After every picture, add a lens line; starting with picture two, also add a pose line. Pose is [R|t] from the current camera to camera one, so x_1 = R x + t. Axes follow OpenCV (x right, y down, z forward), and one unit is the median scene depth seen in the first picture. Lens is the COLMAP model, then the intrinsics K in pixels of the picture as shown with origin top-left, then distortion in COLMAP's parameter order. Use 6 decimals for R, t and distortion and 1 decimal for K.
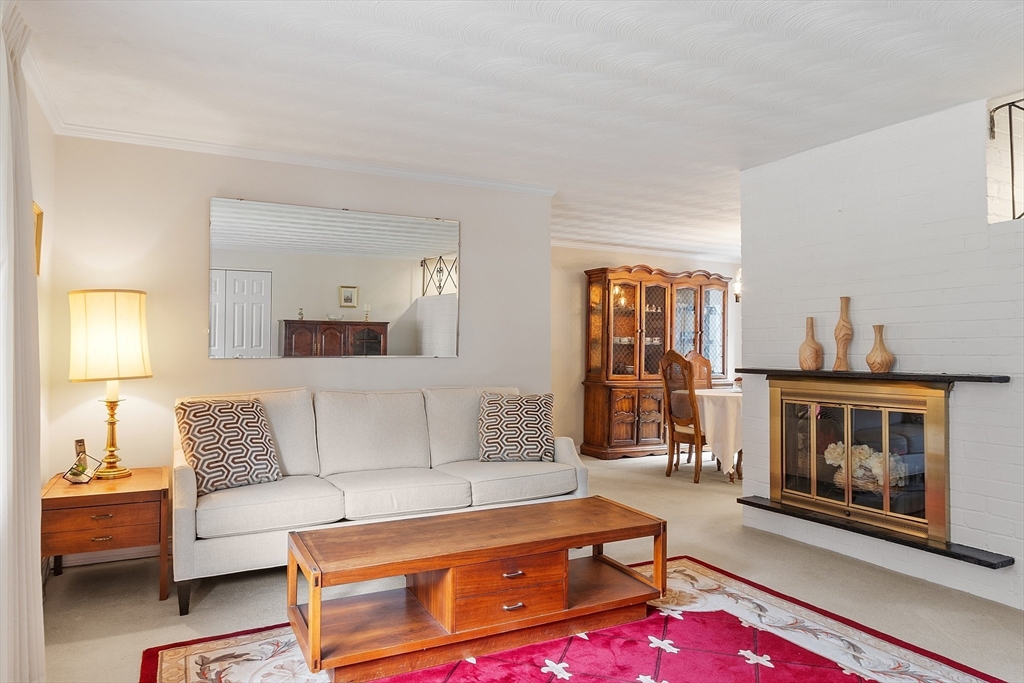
lens RADIAL K [[637.7, 0, 514.3], [0, 637.7, 337.7], [0, 0, 1]] dist [-0.001022, 0.001265]
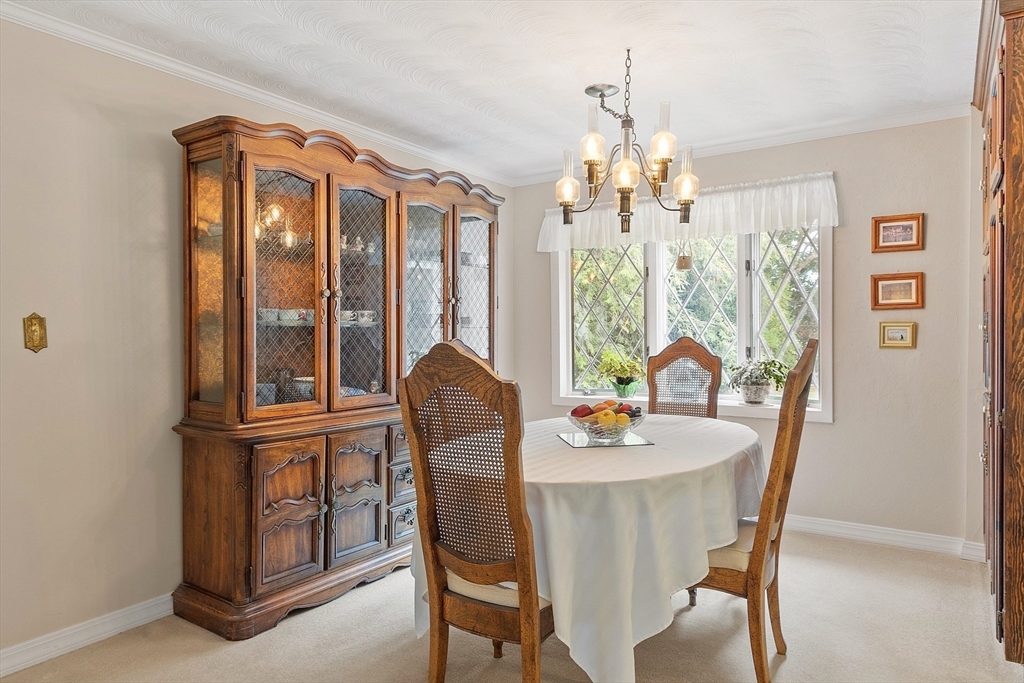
lens RADIAL K [[637.7, 0, 536.0], [0, 637.7, 341.4], [0, 0, 1]] dist [-0.001022, 0.001265]
pose [[0.867533, -0.022274, 0.496880, 0.111217], [0.005266, 0.999352, 0.035604, 0.006533], [-0.497351, -0.028271, 0.867089, 0.593279]]
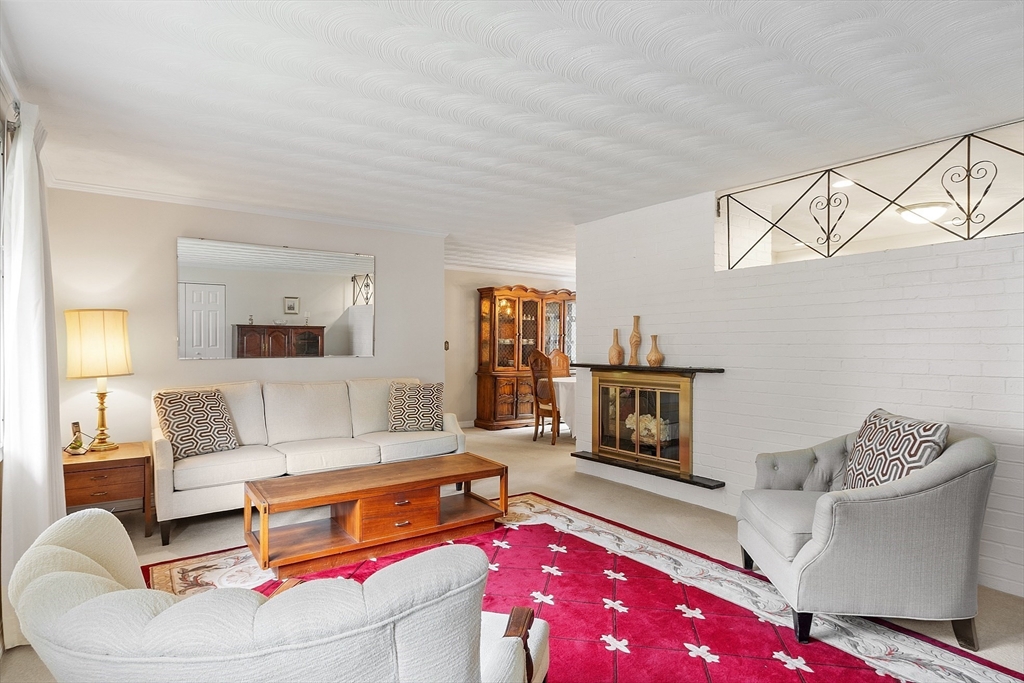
lens RADIAL K [[519.7, 0, 505.8], [0, 519.7, 349.7], [0, 0, 1]] dist [0.004318, 0.000669]
pose [[0.991238, -0.003903, 0.132034, 0.027425], [0.000165, 0.999599, 0.028312, -0.009511], [-0.132092, -0.028042, 0.990841, -0.083943]]
